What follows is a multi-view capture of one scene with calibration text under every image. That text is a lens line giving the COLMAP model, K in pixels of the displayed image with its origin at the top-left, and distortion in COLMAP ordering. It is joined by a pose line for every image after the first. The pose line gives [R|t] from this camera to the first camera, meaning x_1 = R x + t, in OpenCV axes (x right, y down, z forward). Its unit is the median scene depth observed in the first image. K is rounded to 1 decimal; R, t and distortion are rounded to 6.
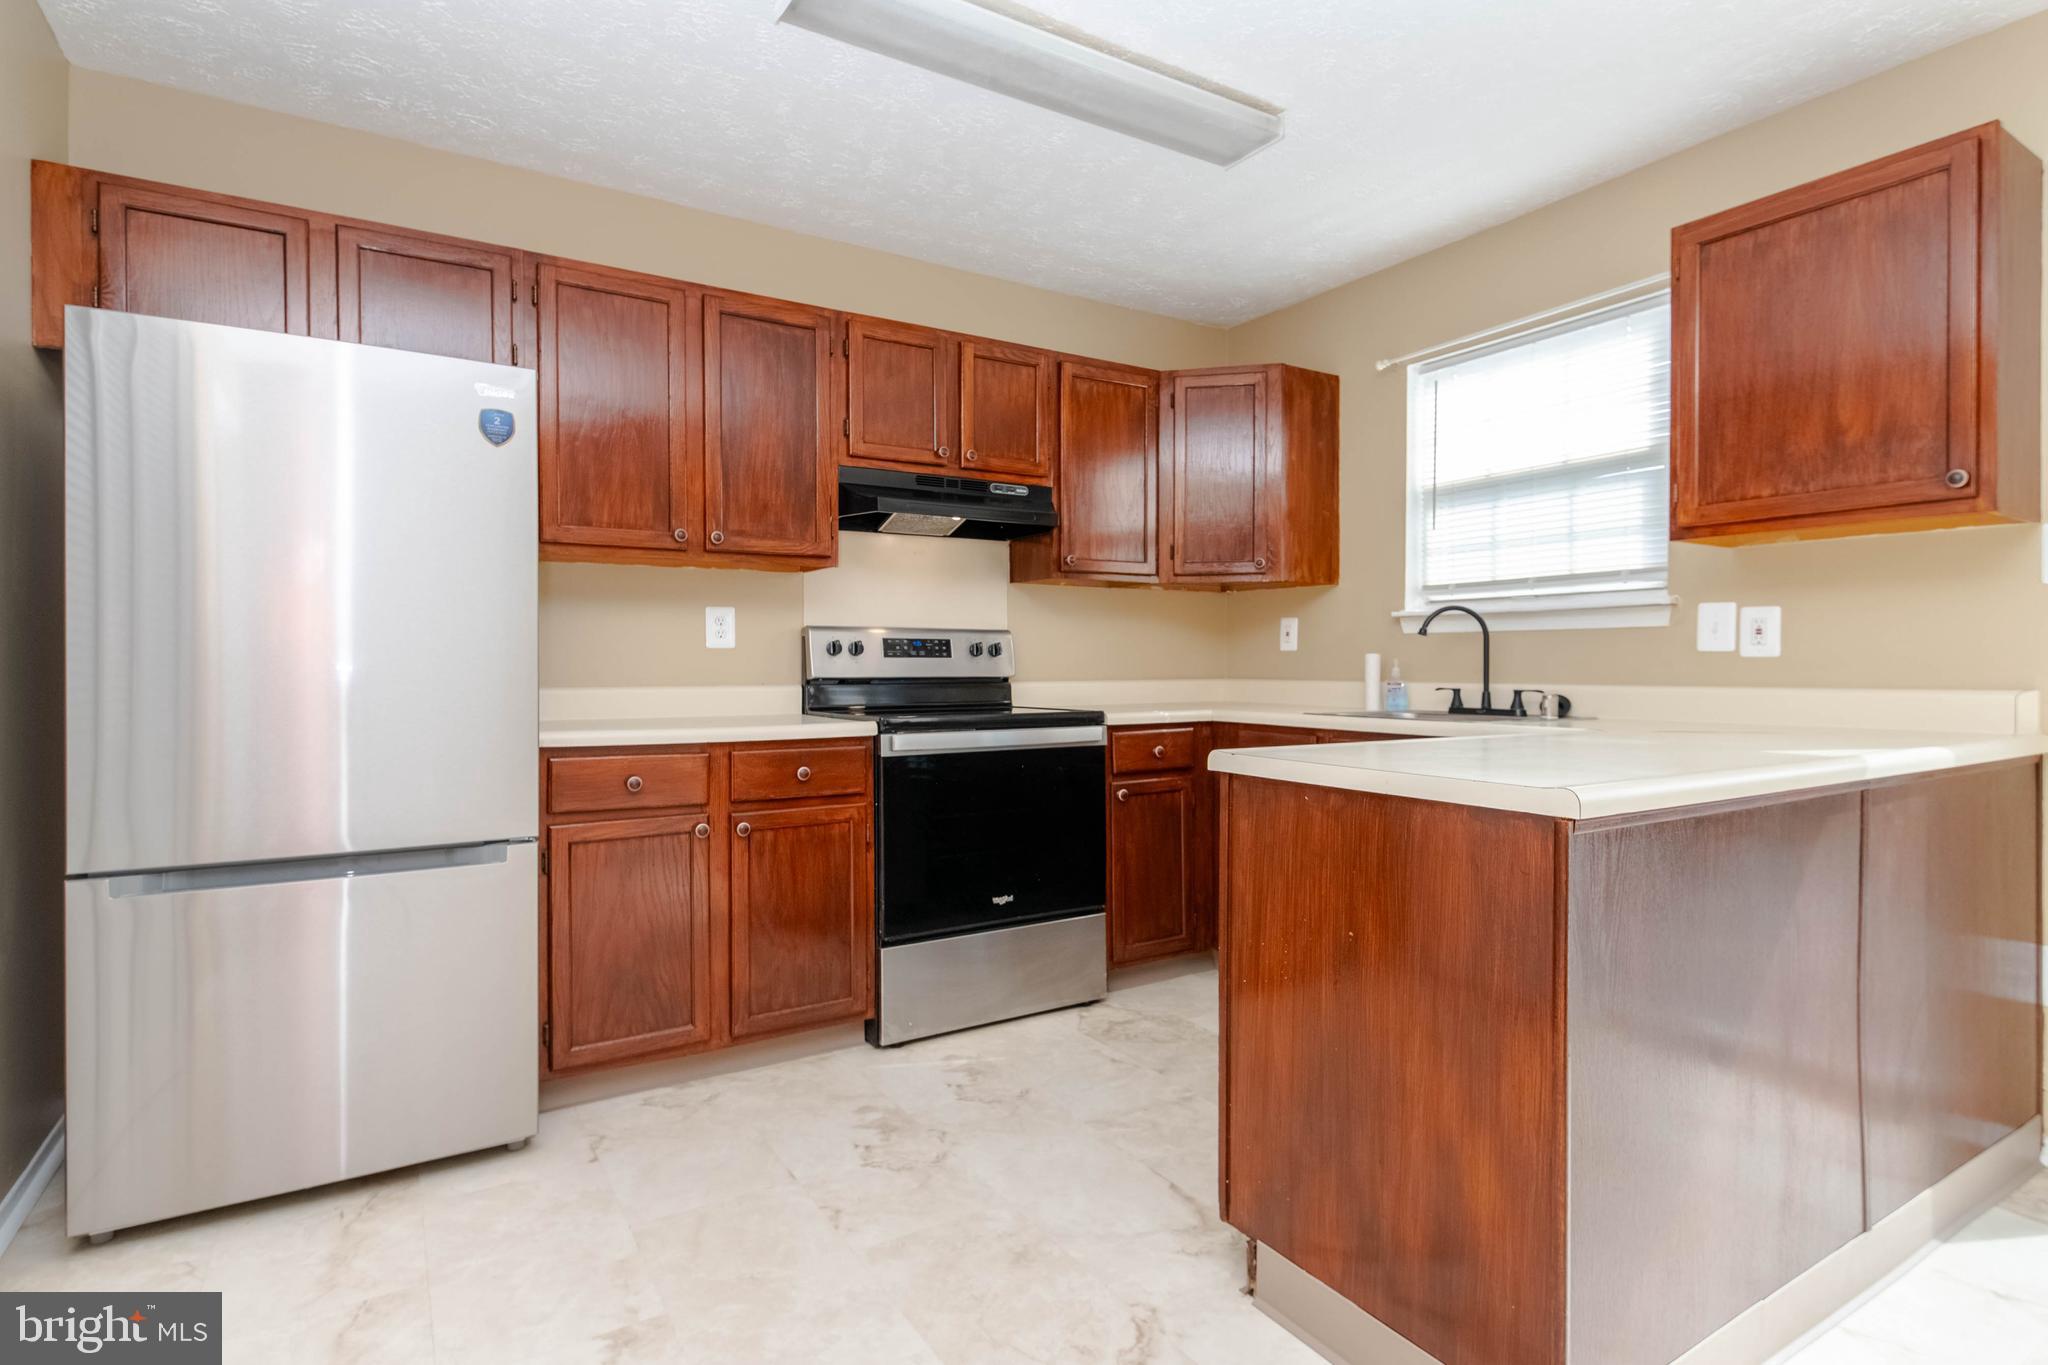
lens RADIAL K [[1021.5, 0, 1058.6], [0, 1021.5, 676.0], [0, 0, 1]] dist [0.003582, -0.000473]
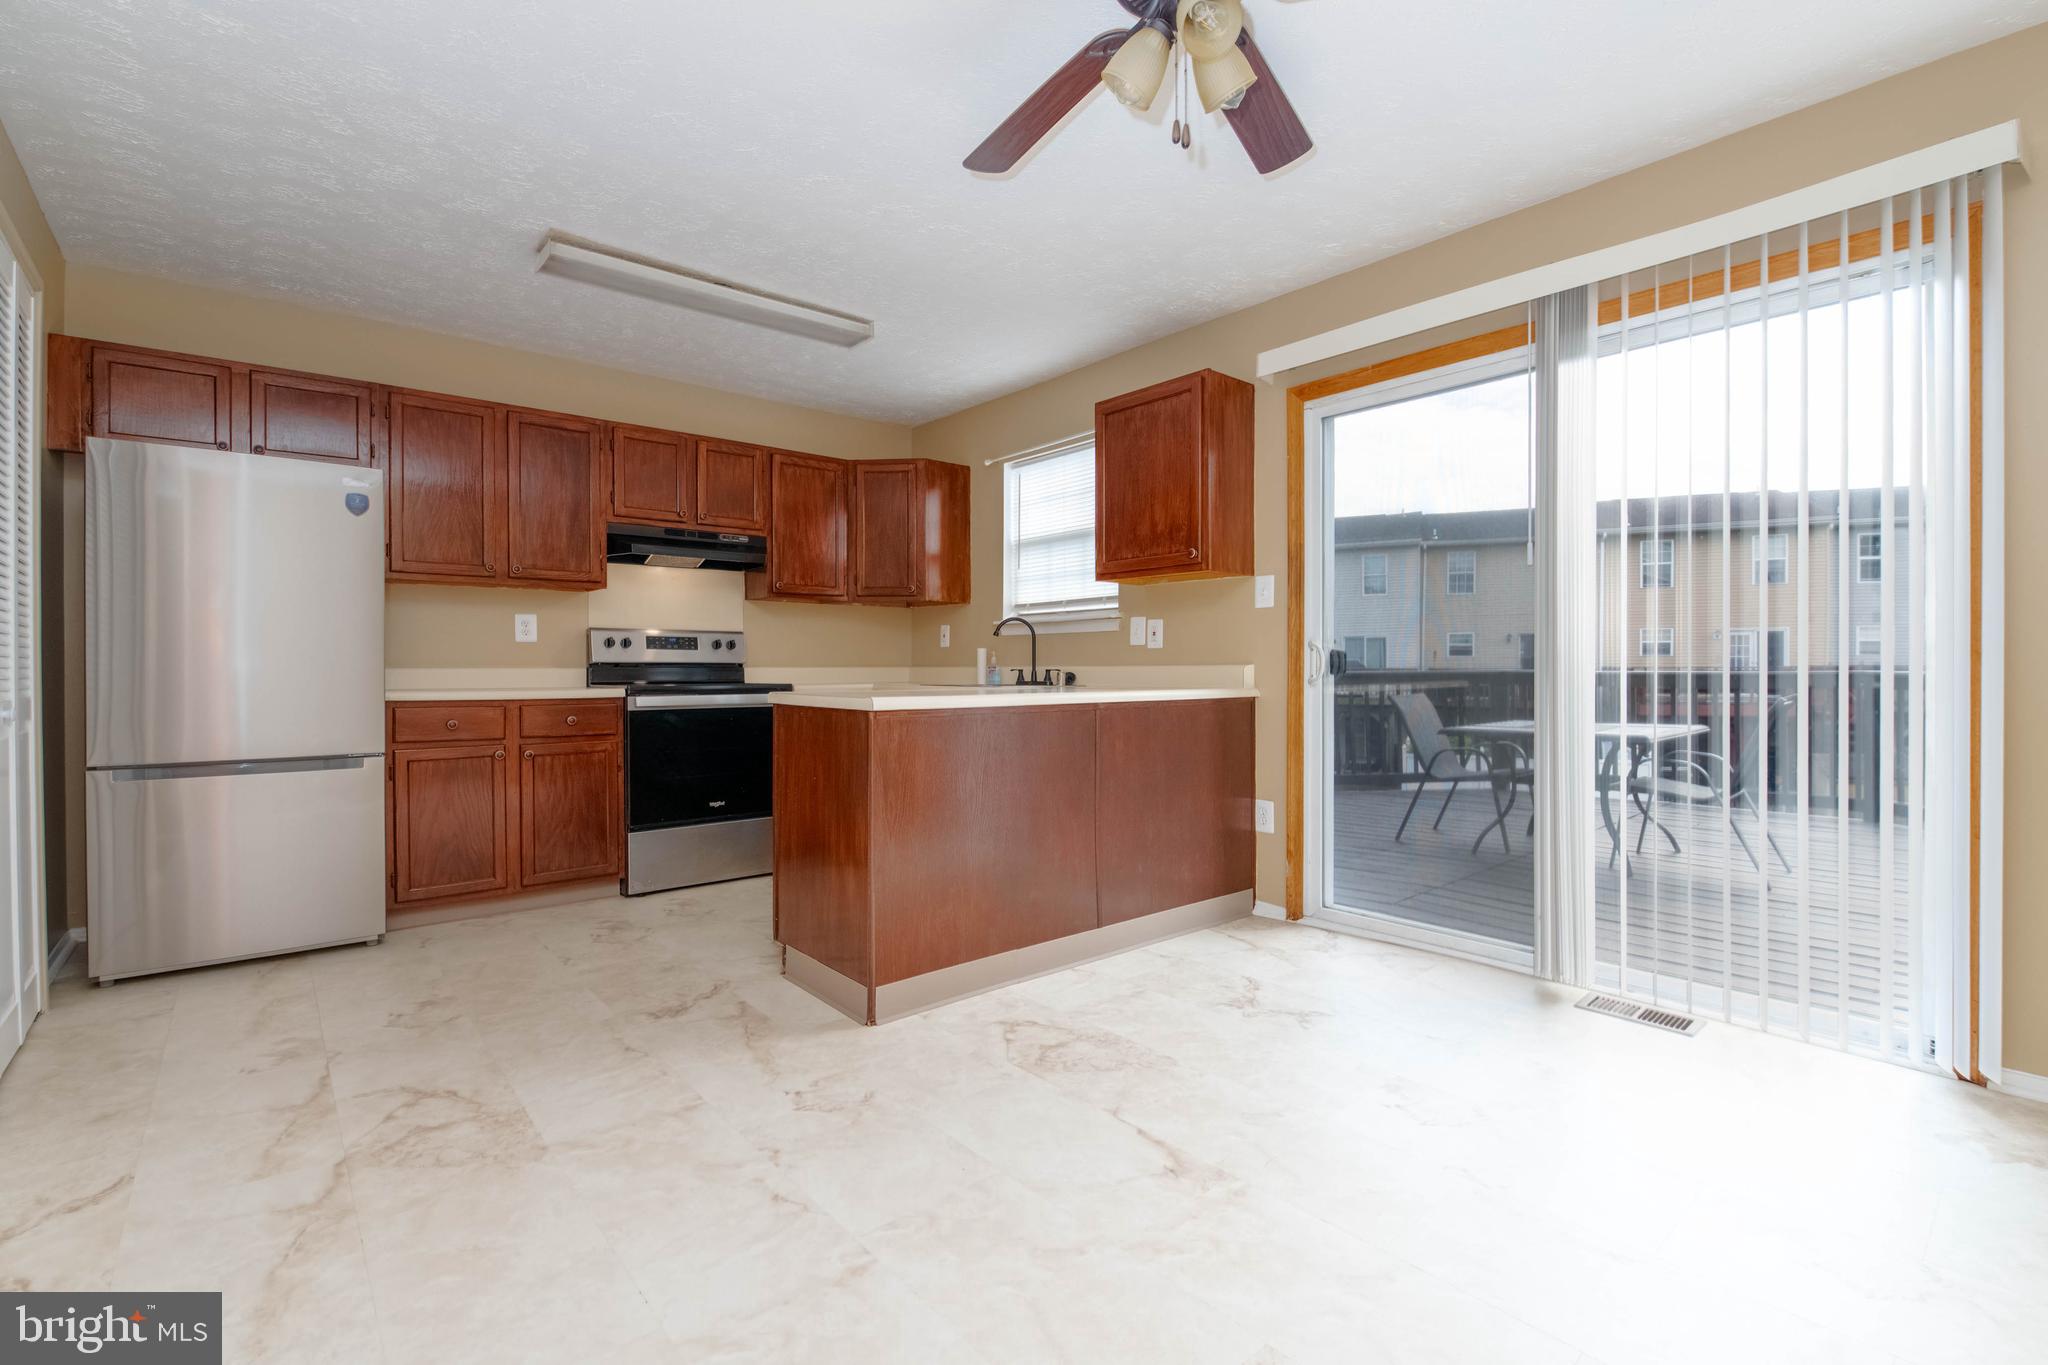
lens RADIAL K [[894.8, 0, 1051.6], [0, 894.8, 675.9], [0, 0, 1]] dist [-0.001691, -0.006797]
pose [[0.989753, -0.000722, 0.142785, 0.262442], [0.000989, 0.999998, -0.001802, 0.027725], [-0.142784, 0.001924, 0.989752, -0.432389]]
